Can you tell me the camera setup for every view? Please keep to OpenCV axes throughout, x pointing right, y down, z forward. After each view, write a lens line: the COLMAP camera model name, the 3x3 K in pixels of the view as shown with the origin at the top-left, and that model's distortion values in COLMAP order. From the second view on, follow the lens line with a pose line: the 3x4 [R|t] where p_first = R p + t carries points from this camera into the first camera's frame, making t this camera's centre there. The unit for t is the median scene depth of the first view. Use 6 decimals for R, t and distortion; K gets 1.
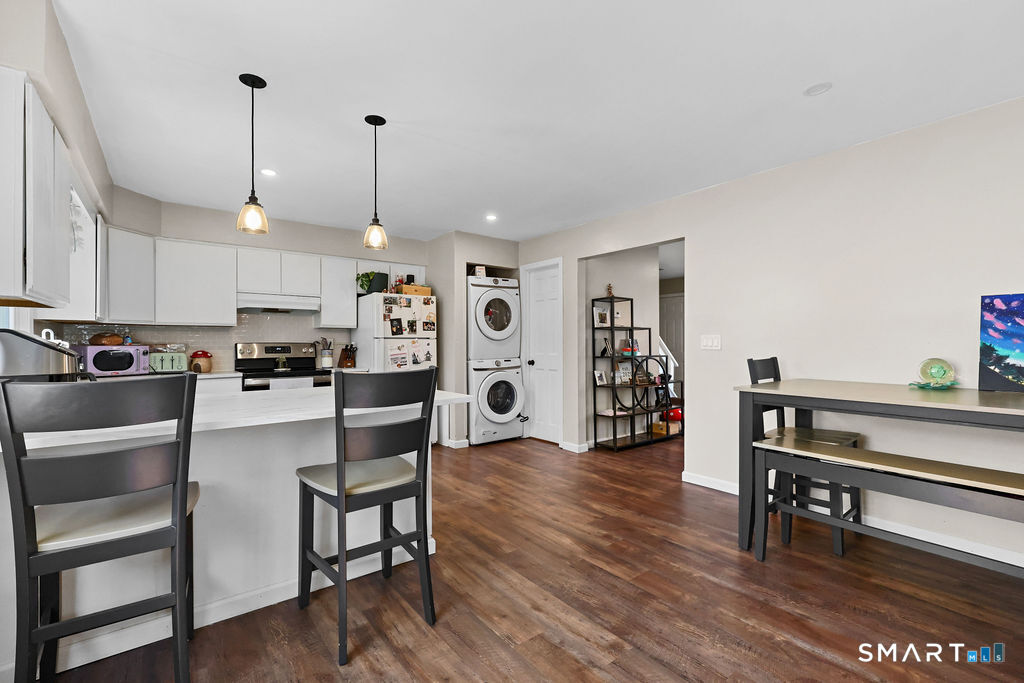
lens RADIAL K [[449.5, 0, 517.1], [0, 449.5, 340.4], [0, 0, 1]] dist [0.005258, 0.000902]
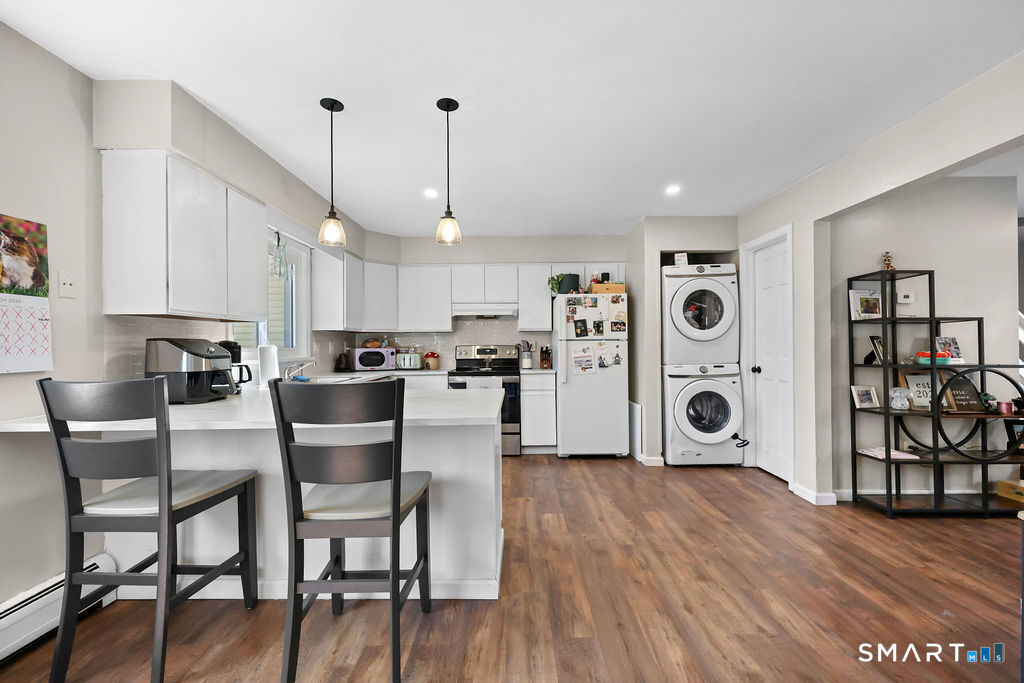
lens RADIAL K [[412.5, 0, 509.6], [0, 412.5, 343.4], [0, 0, 1]] dist [-0.001589, 0.001170]
pose [[0.784270, -0.006454, -0.620386, 0.157531], [0.008888, 0.999960, 0.000834, 0.000057], [0.620356, -0.006168, 0.784296, 0.214108]]
